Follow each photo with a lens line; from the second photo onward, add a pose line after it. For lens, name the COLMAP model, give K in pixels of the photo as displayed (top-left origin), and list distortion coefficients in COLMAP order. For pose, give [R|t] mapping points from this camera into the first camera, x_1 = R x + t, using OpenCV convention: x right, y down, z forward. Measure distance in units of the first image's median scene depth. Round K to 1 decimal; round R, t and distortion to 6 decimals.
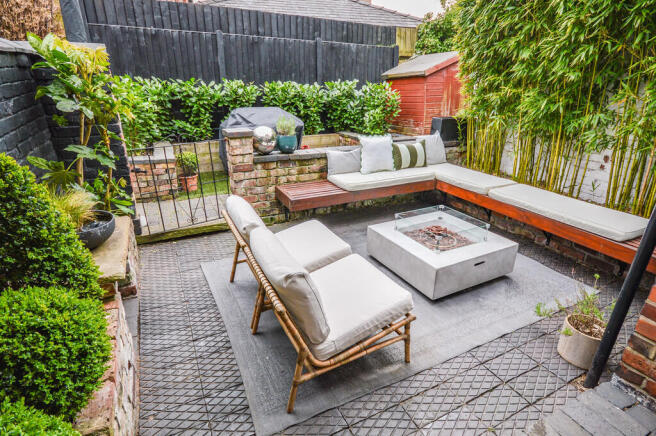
lens RADIAL K [[330.8, 0, 328.5], [0, 330.8, 217.3], [0, 0, 1]] dist [-0.011857, -0.001281]
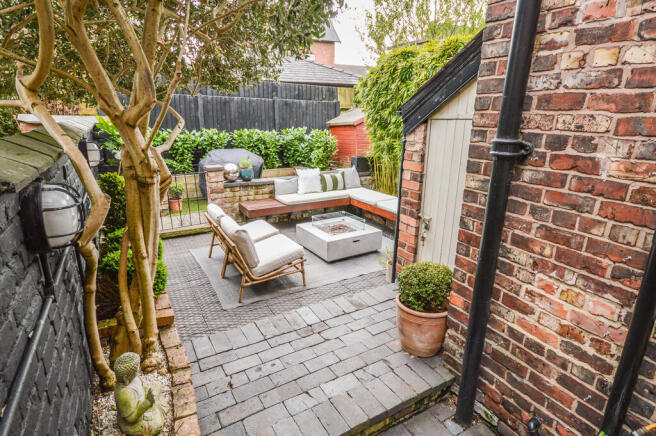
lens RADIAL K [[330.8, 0, 329.8], [0, 330.8, 217.8], [0, 0, 1]] dist [-0.011857, -0.001281]
pose [[0.996809, -0.020057, 0.077258, 0.114242], [0.027400, 0.995081, -0.095199, 0.110072], [-0.074968, 0.097013, 0.992456, -0.440311]]
